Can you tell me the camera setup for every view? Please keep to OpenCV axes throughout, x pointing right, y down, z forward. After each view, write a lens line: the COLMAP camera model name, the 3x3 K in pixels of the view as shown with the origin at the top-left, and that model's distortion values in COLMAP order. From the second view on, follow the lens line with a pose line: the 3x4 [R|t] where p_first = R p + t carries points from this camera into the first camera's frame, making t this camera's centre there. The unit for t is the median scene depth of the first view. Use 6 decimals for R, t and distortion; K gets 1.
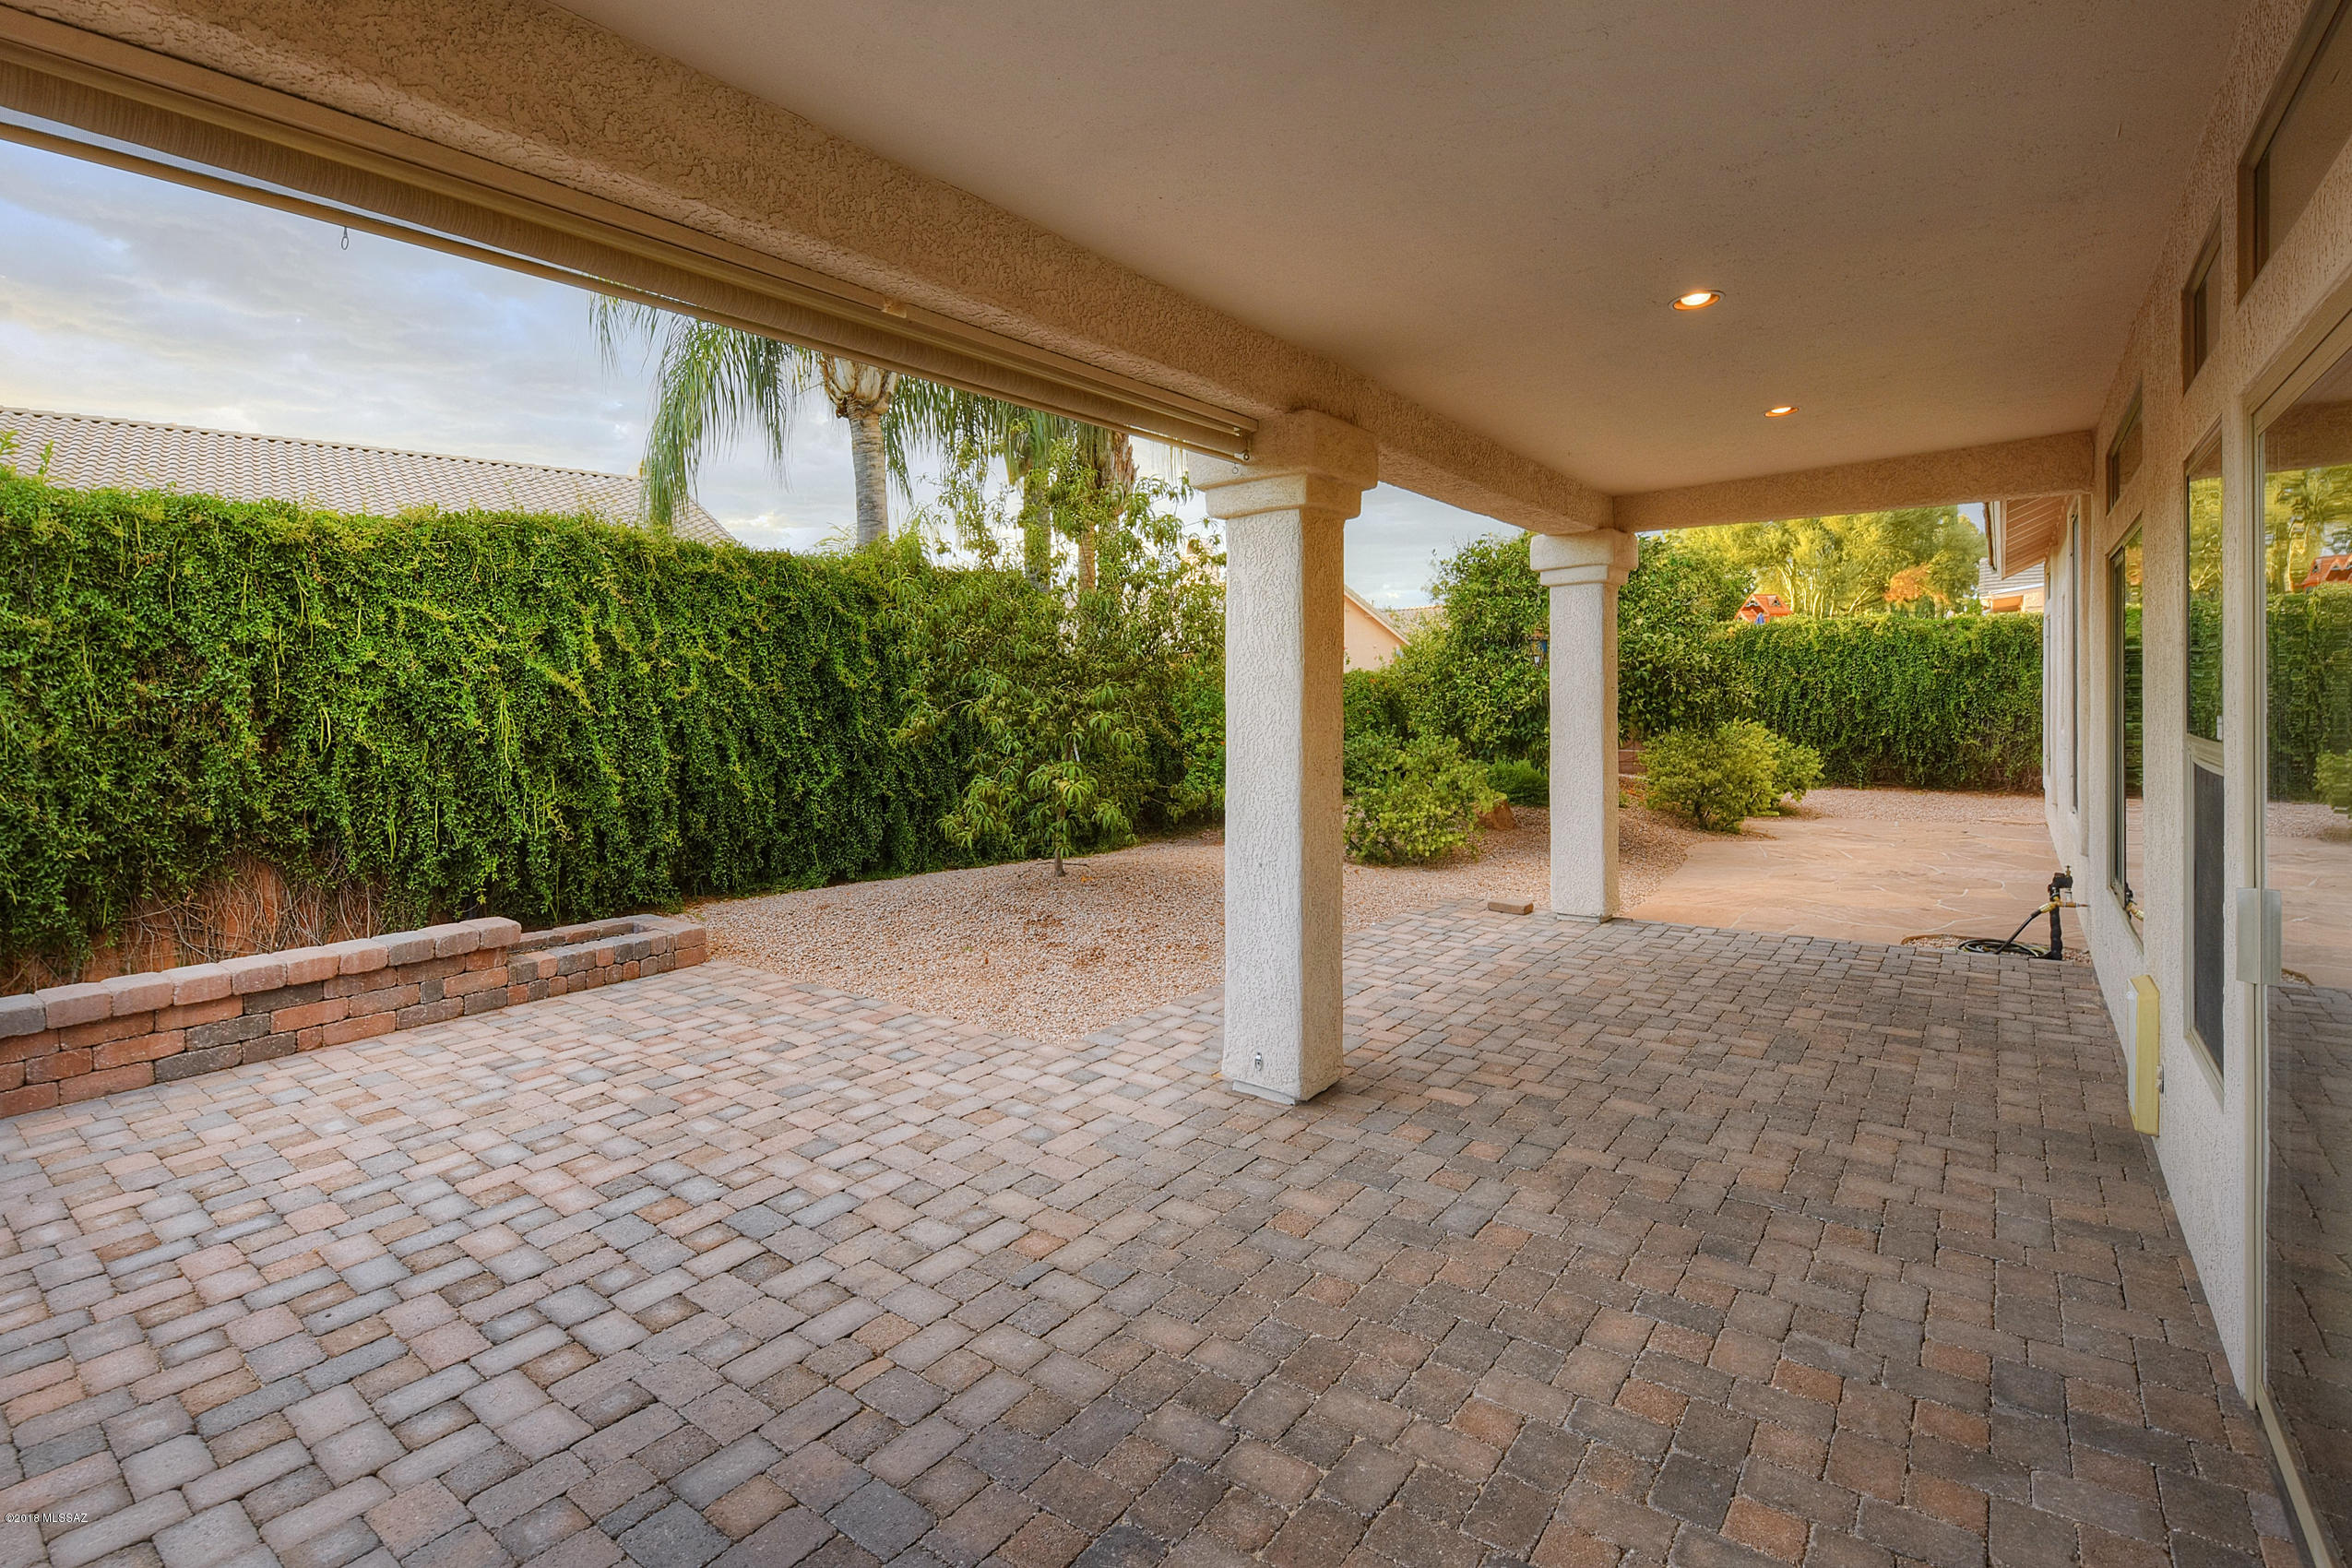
lens RADIAL K [[1130.2, 0, 1176.0], [0, 1130.2, 784.0], [0, 0, 1]] dist [-0.018140, -0.000318]
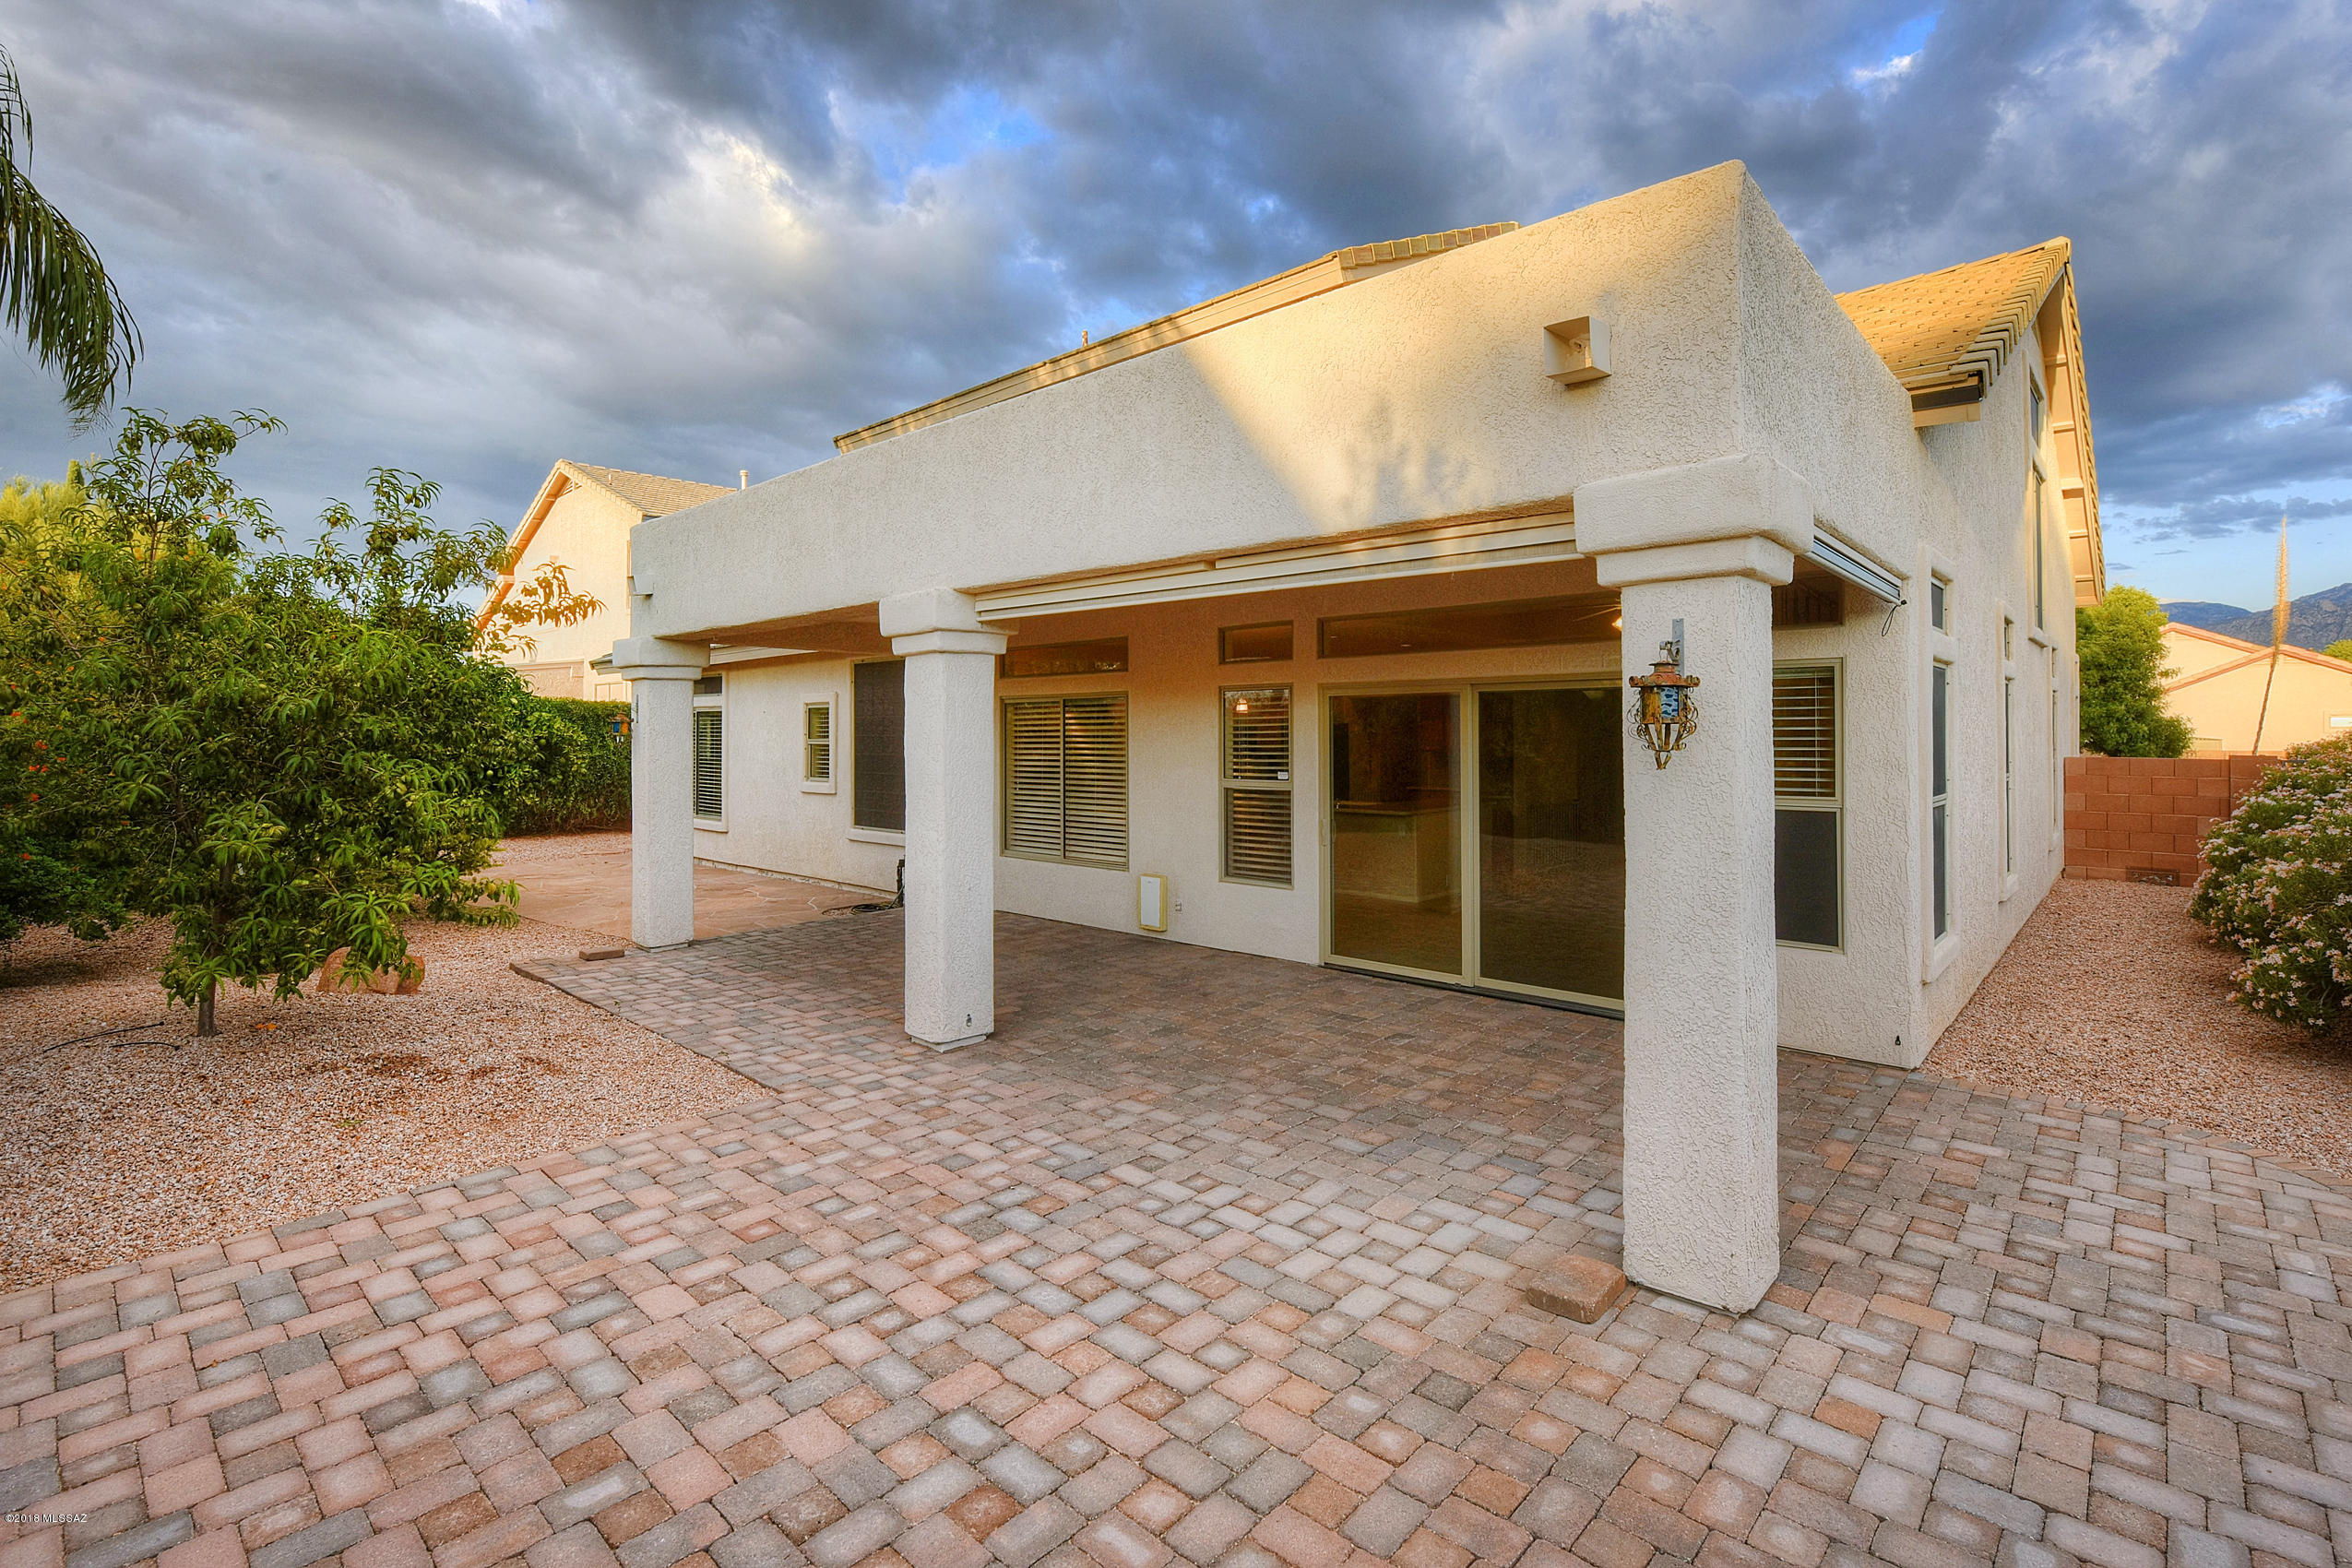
lens RADIAL K [[1006.3, 0, 1258.1], [0, 1006.3, 718.1], [0, 0, 1]] dist [-0.000780, -0.000333]
pose [[0.053408, 0.029054, 0.998150, -1.444988], [0.082405, 0.996039, -0.033401, -0.077508], [-0.995167, 0.084037, 0.050803, 0.640071]]
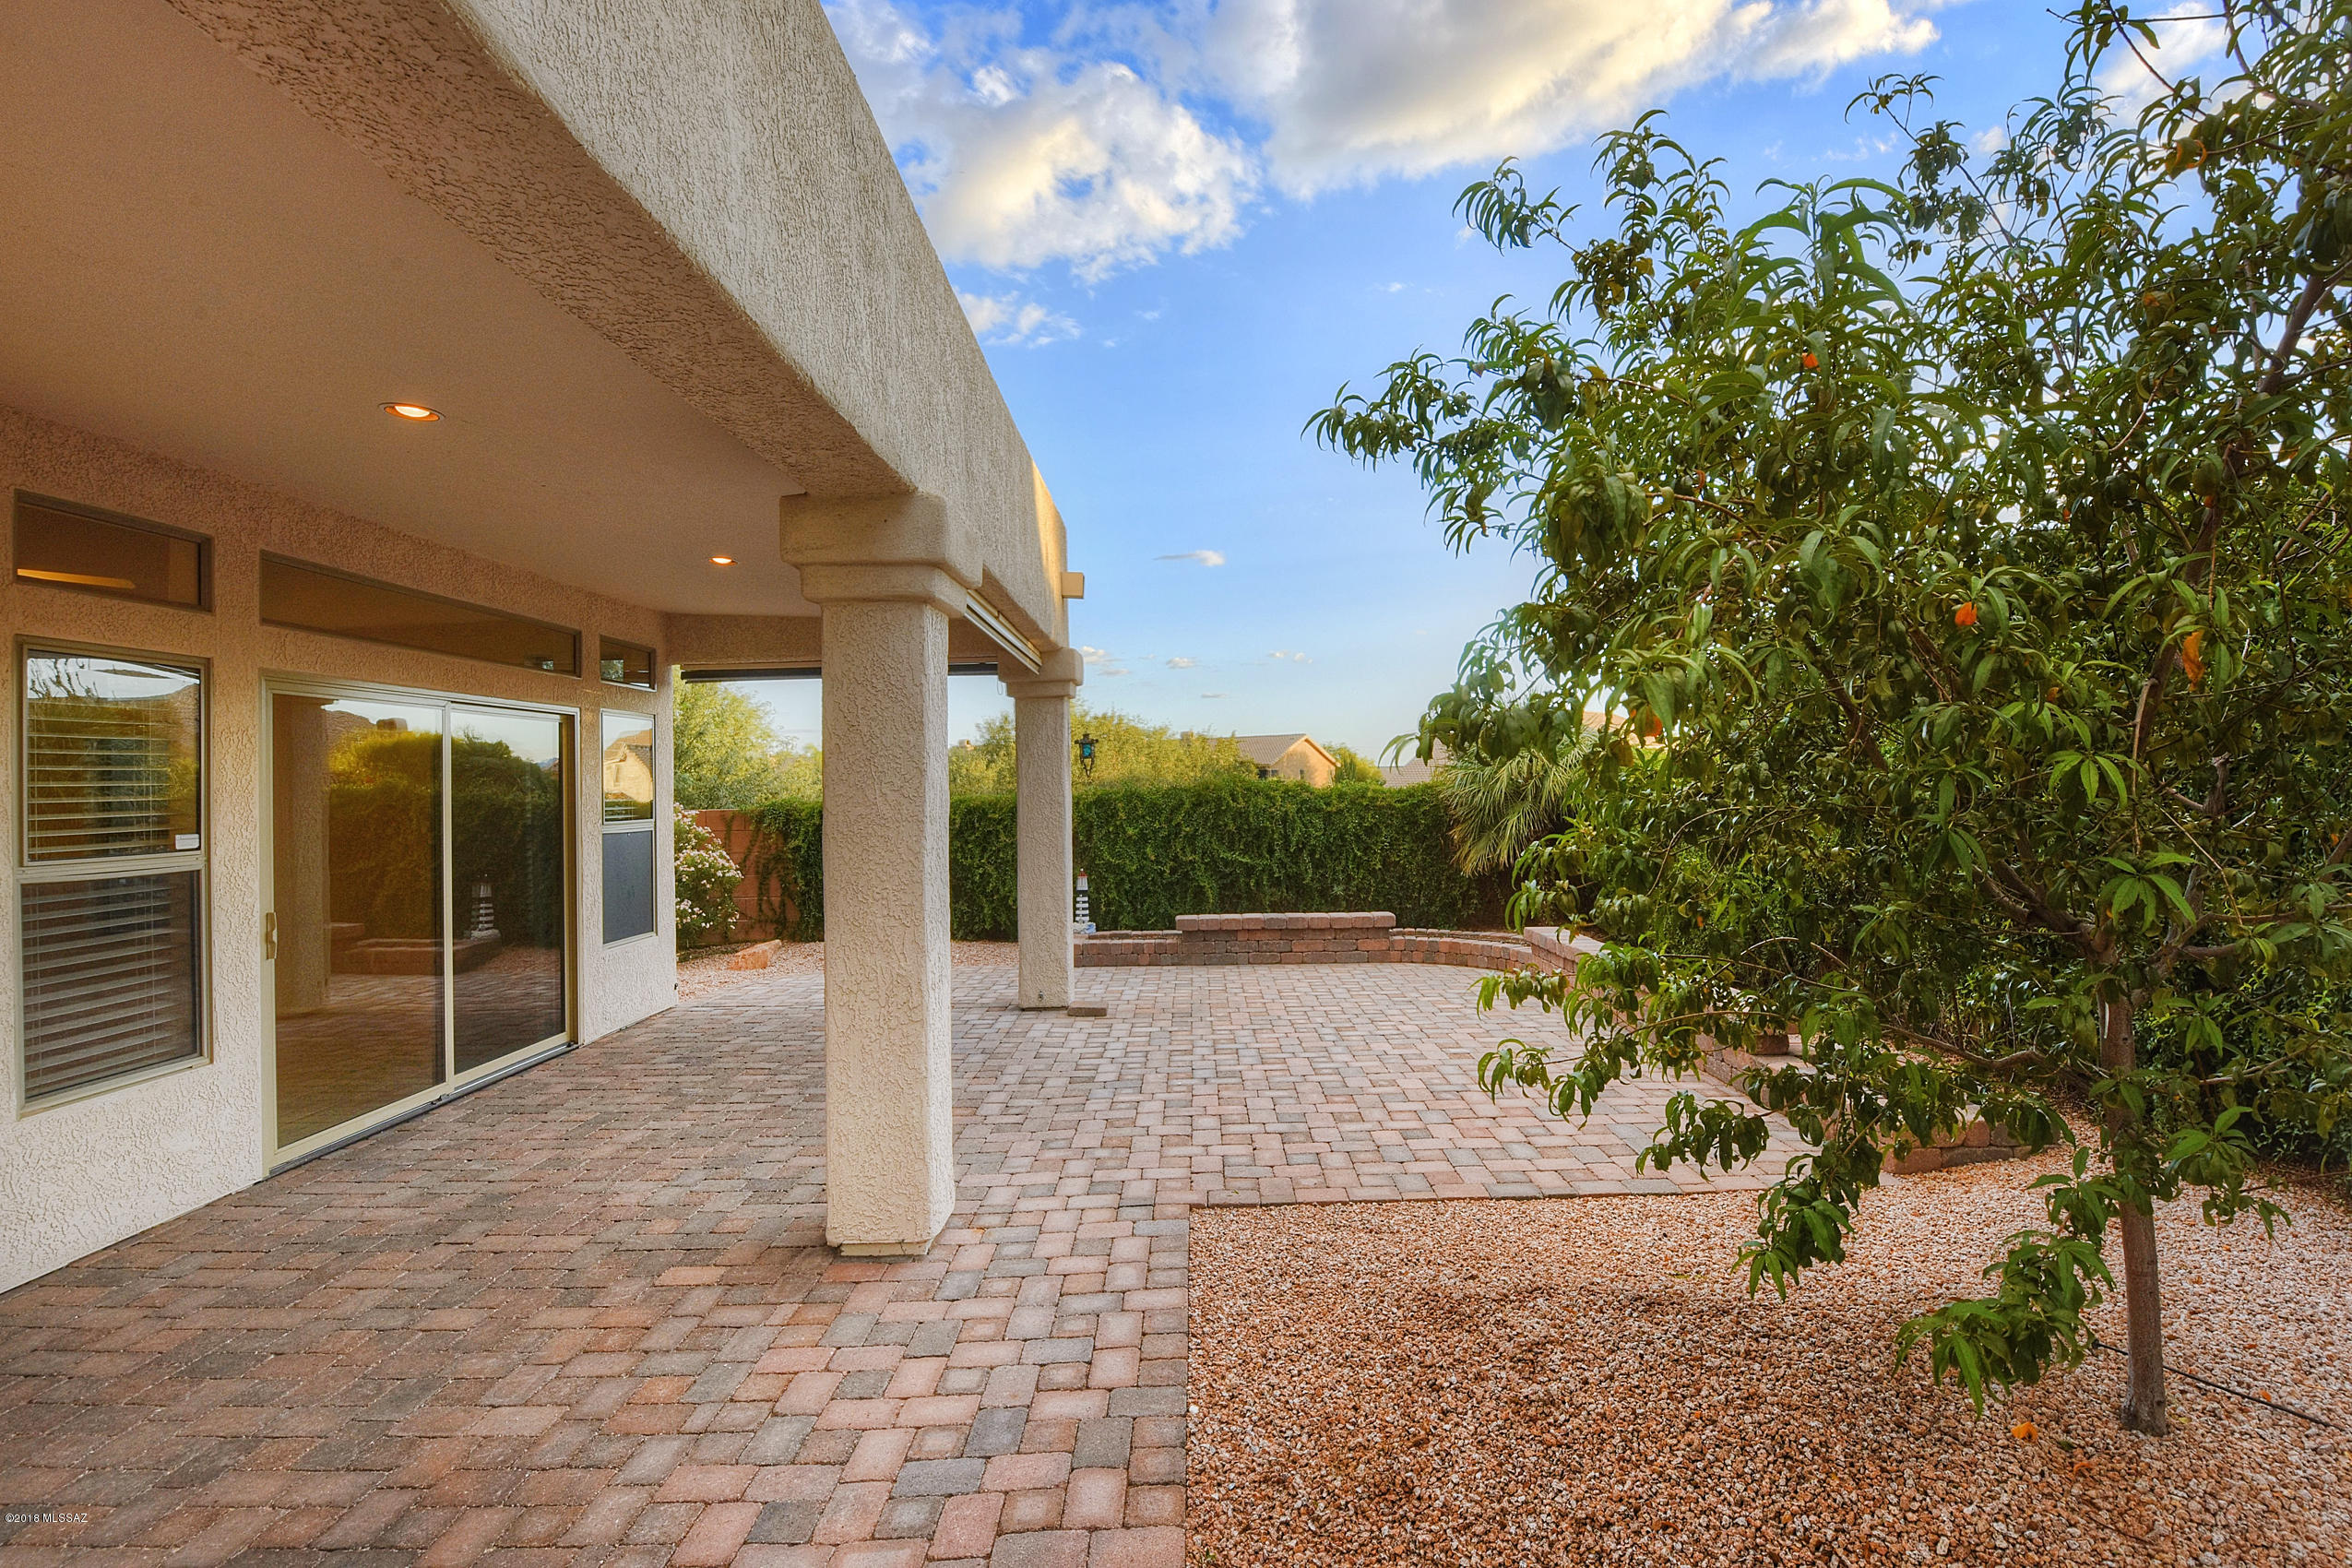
lens RADIAL K [[1130.2, 0, 1176.0], [0, 1130.2, 784.0], [0, 0, 1]] dist [-0.018140, -0.000318]
pose [[-0.817521, 0.031925, -0.575013, 0.503799], [-0.015370, 0.996897, 0.077199, -0.189072], [0.575693, 0.071950, -0.814494, 2.248867]]
